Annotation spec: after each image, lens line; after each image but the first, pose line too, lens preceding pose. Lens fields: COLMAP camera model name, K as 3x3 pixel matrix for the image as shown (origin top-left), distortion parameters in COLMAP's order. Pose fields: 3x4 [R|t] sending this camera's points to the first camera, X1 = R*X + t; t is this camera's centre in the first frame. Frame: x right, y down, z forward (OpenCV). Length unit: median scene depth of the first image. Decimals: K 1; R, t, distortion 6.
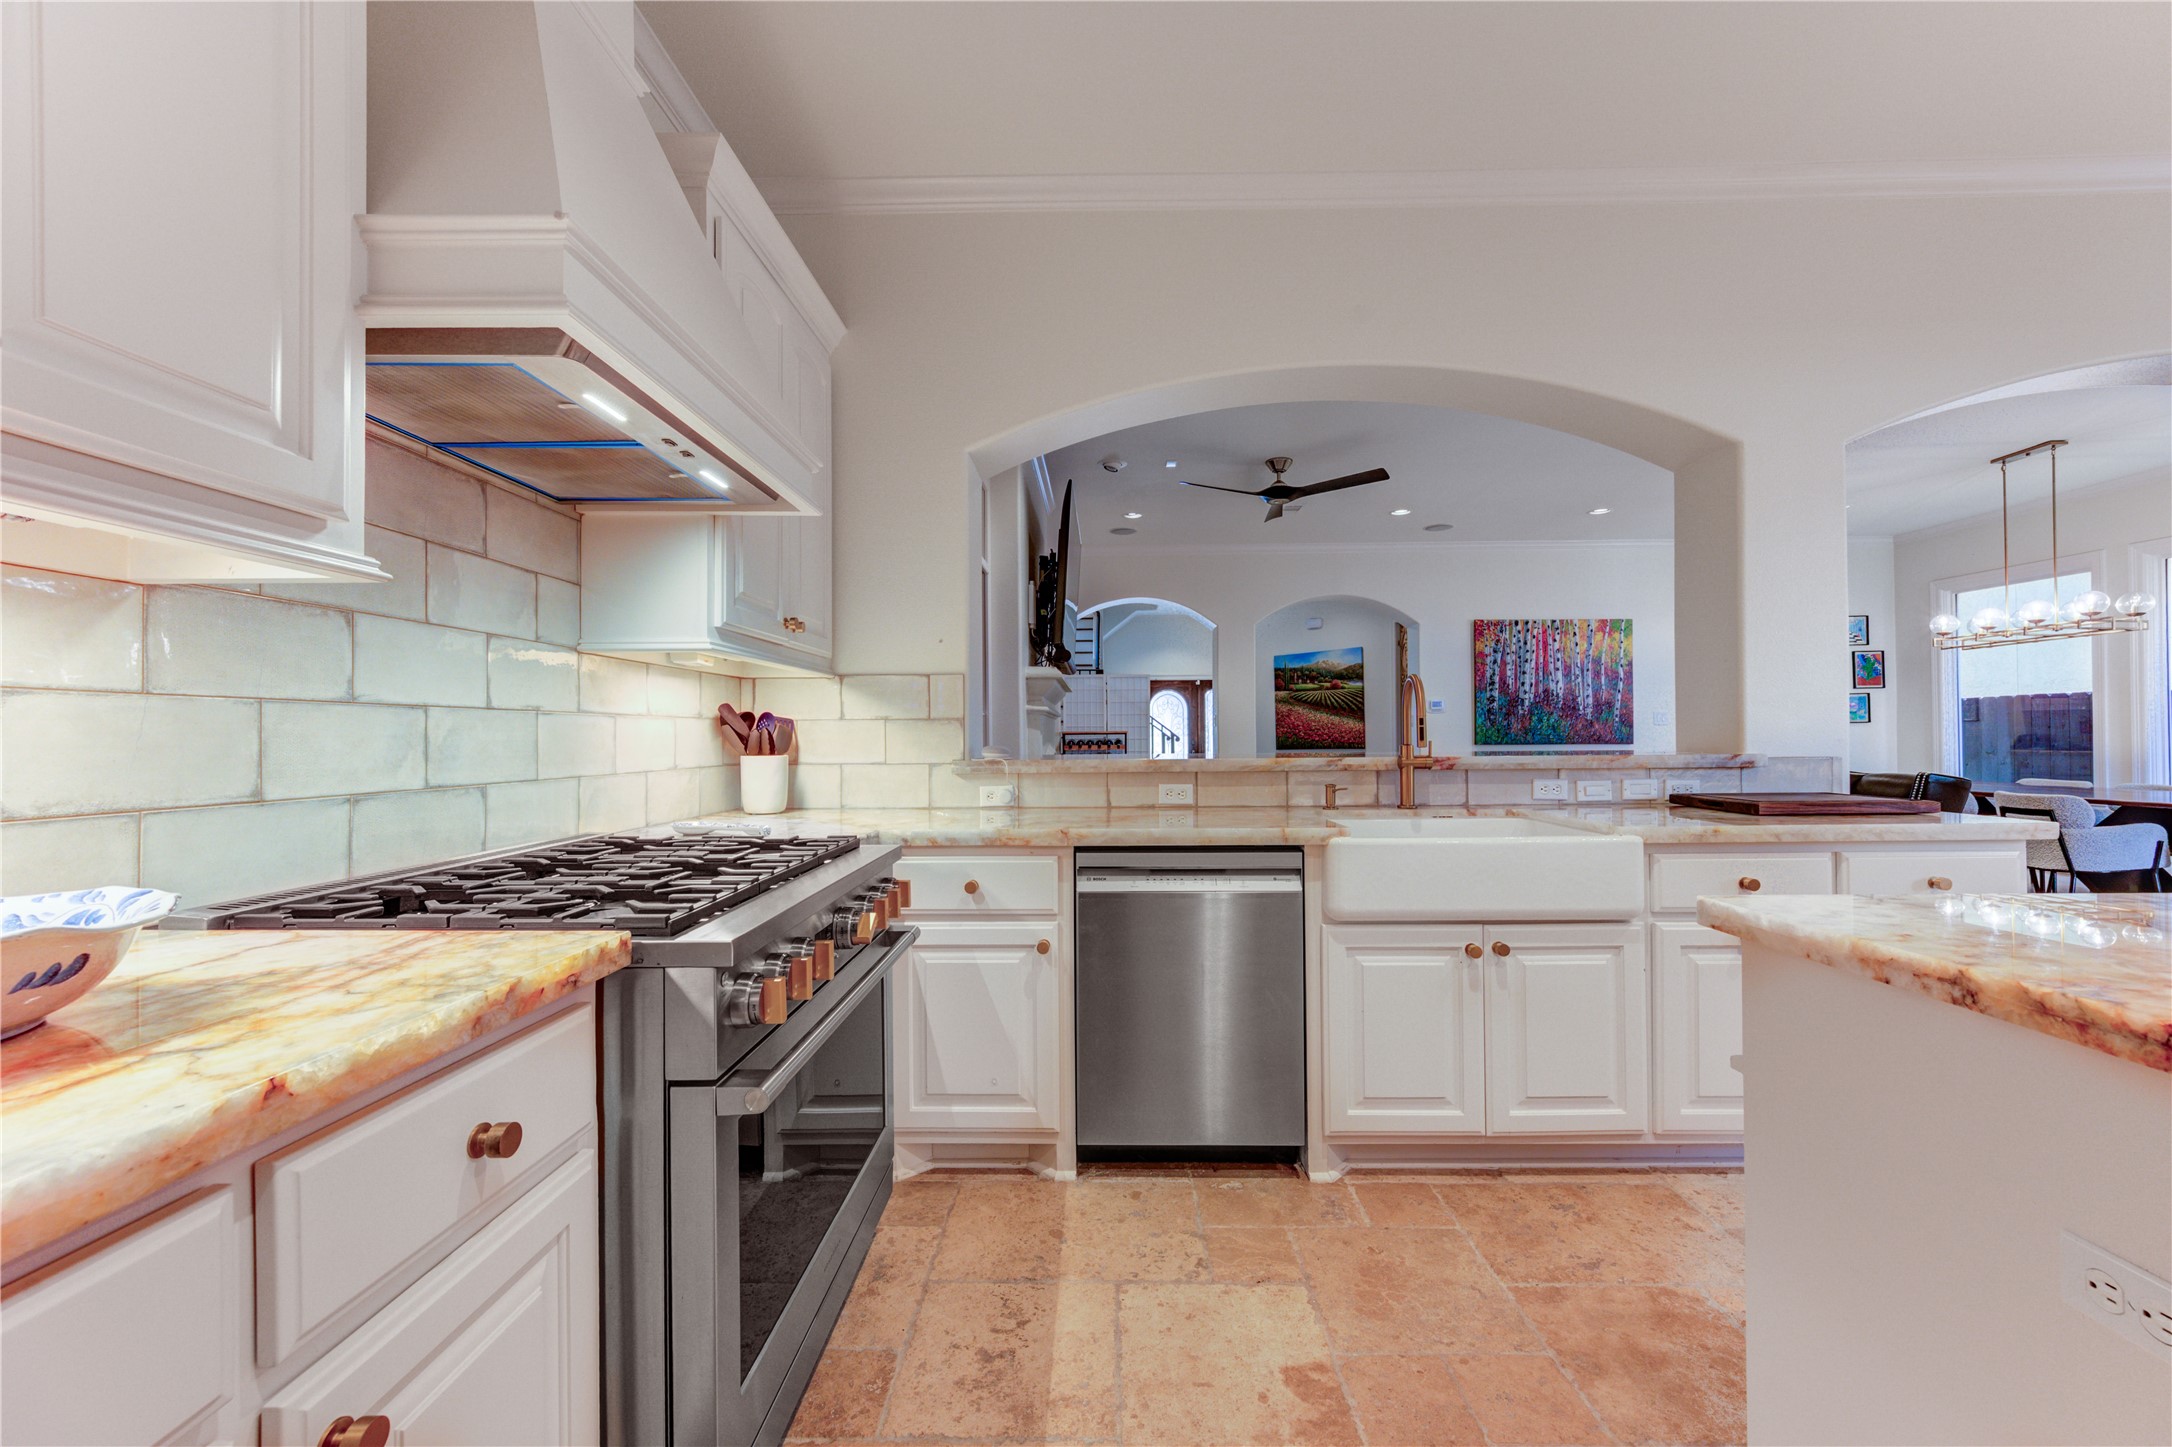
lens RADIAL K [[857.3, 0, 1089.3], [0, 857.3, 725.7], [0, 0, 1]] dist [-0.000427, -0.000016]
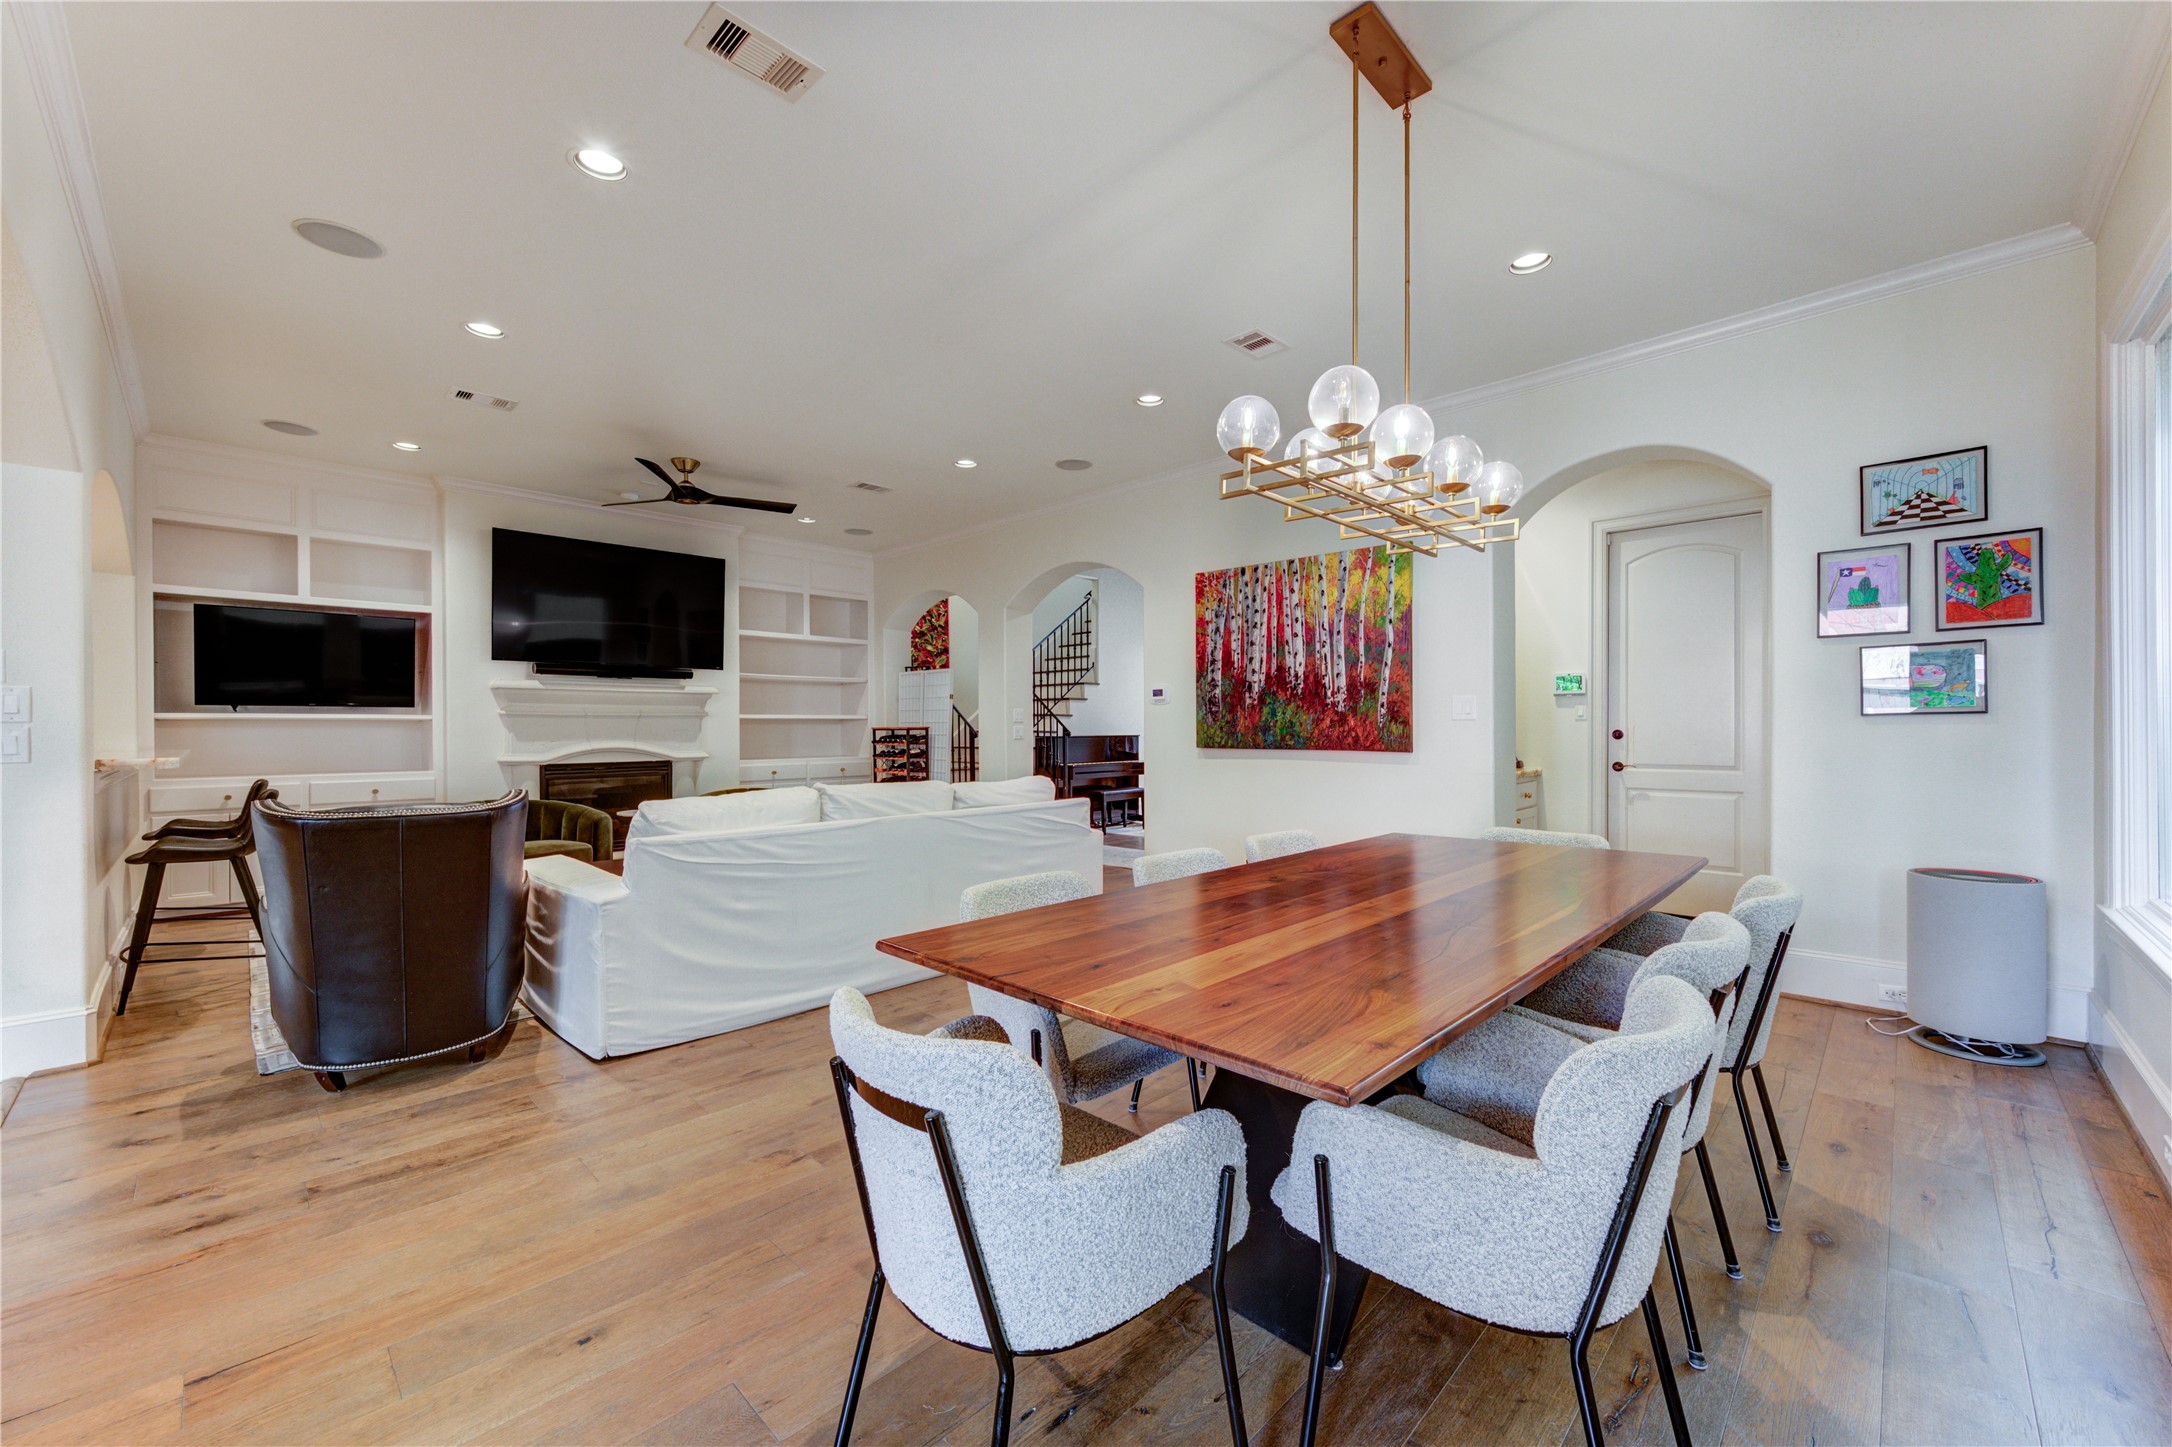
lens RADIAL K [[857.3, 0, 1085.9], [0, 857.3, 725.0], [0, 0, 1]] dist [-0.000427, -0.000016]
pose [[0.722202, 0.001701, -0.691680, 0.881401], [0.001783, 0.999989, 0.004321, -0.000405], [0.691680, -0.004353, 0.722191, 0.418917]]
